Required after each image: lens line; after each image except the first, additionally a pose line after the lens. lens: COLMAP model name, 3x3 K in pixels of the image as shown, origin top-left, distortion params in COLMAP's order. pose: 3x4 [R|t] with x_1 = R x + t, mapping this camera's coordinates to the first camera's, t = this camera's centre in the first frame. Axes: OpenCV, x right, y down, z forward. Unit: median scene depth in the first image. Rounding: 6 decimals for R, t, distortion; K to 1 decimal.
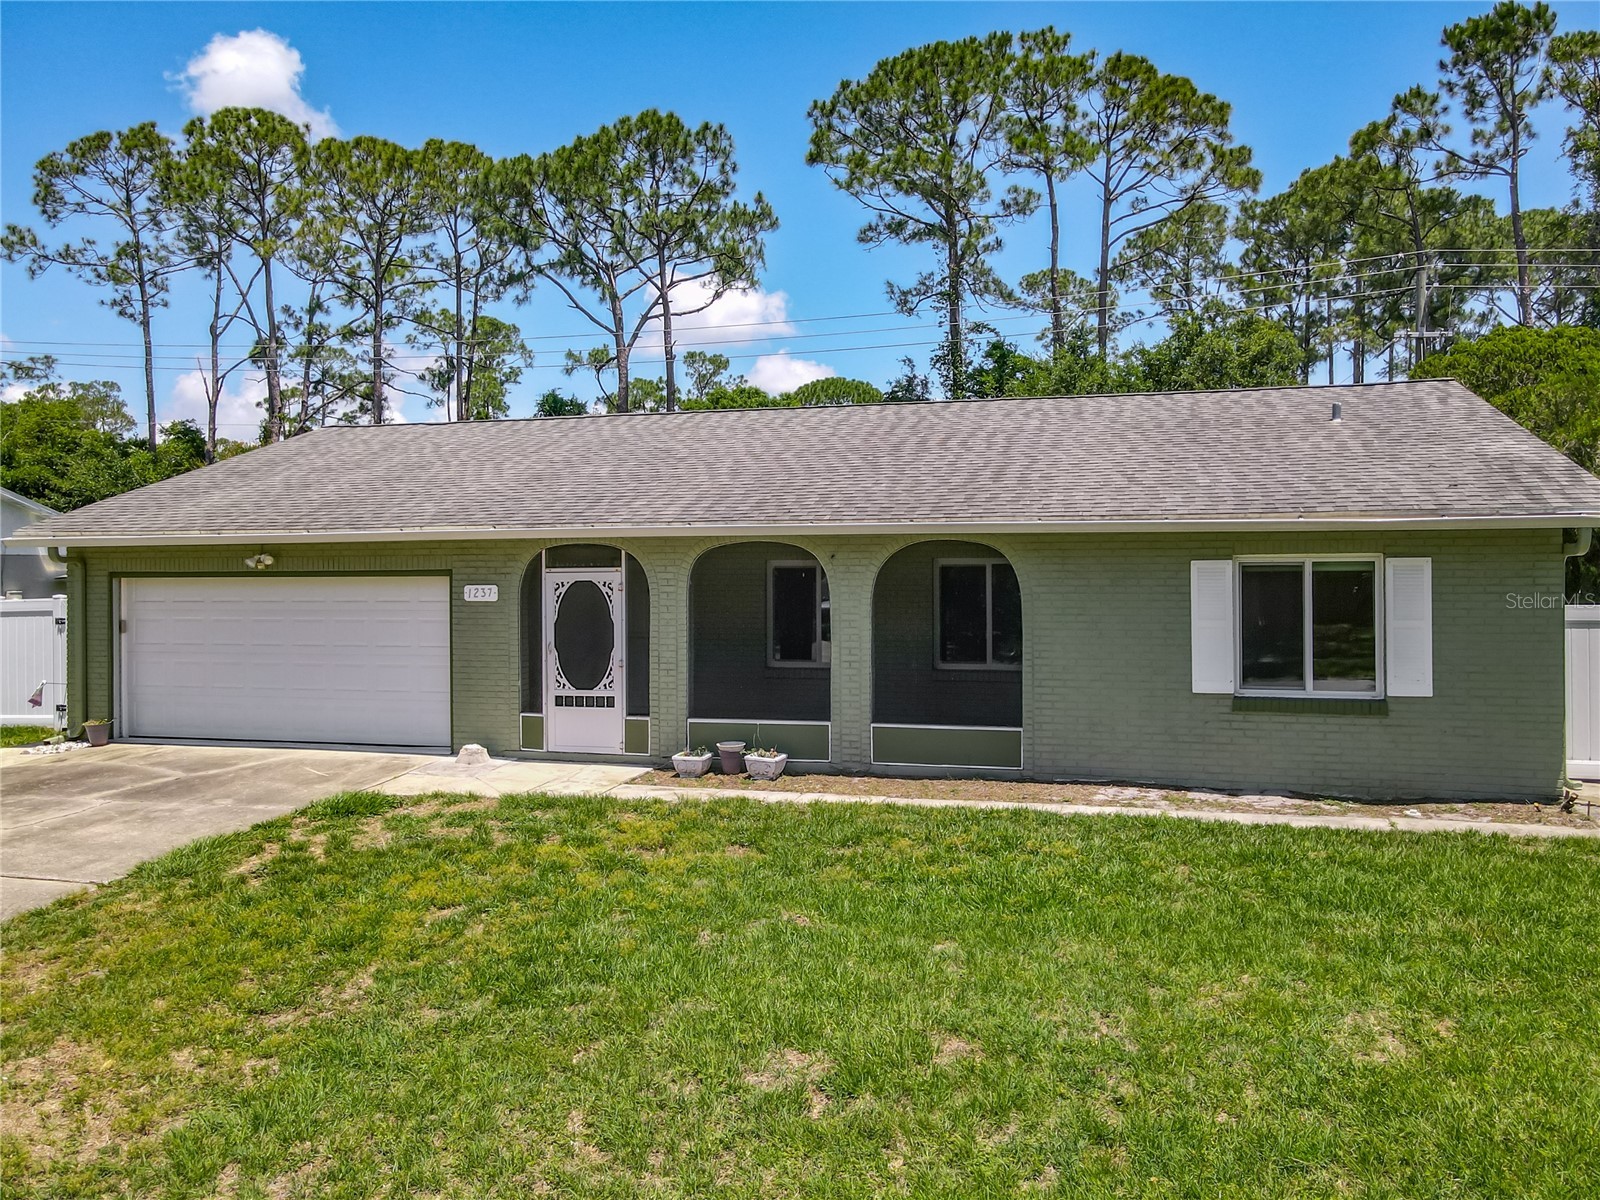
lens RADIAL K [[1183.6, 0, 834.6], [0, 1183.6, 597.3], [0, 0, 1]] dist [0.032249, -0.000474]
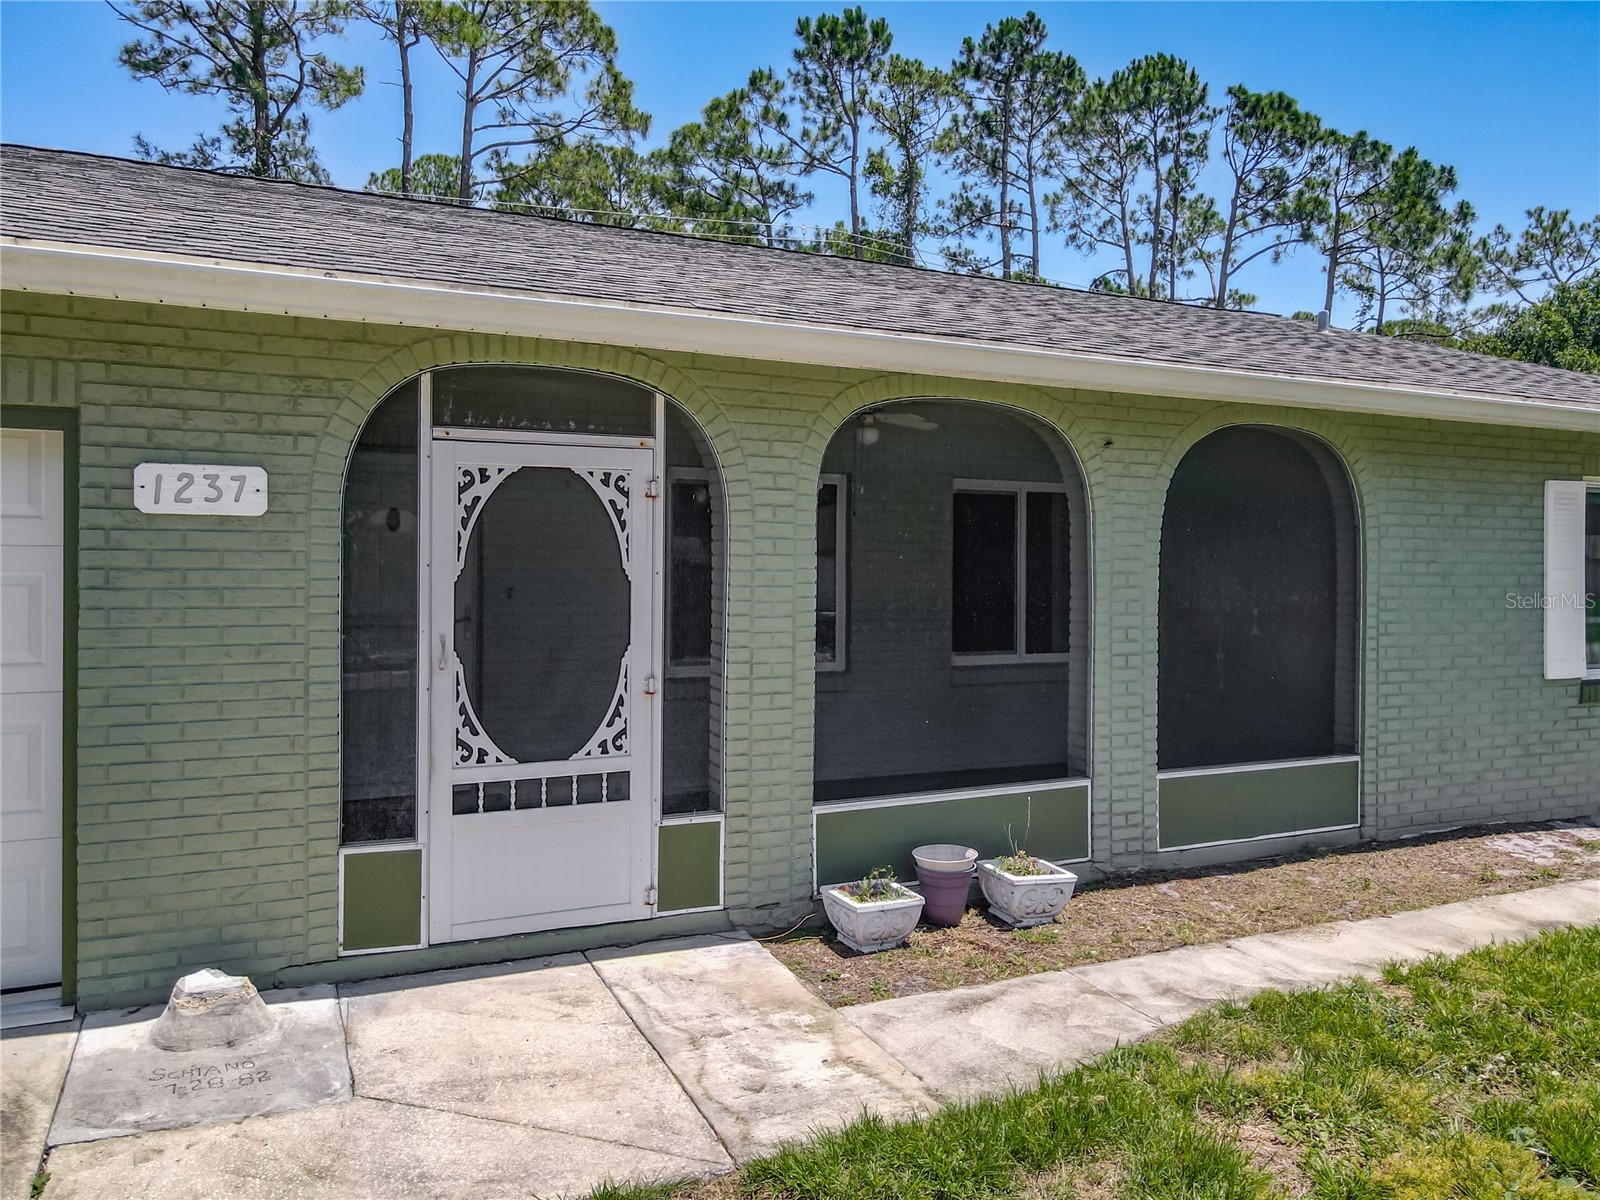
lens RADIAL K [[1183.6, 0, 834.6], [0, 1183.6, 597.3], [0, 0, 1]] dist [0.032249, -0.000474]
pose [[0.762172, -0.008655, 0.647317, -0.383637], [0.004954, 0.999959, 0.007536, 0.024232], [-0.647356, -0.002537, 0.762184, 0.658726]]
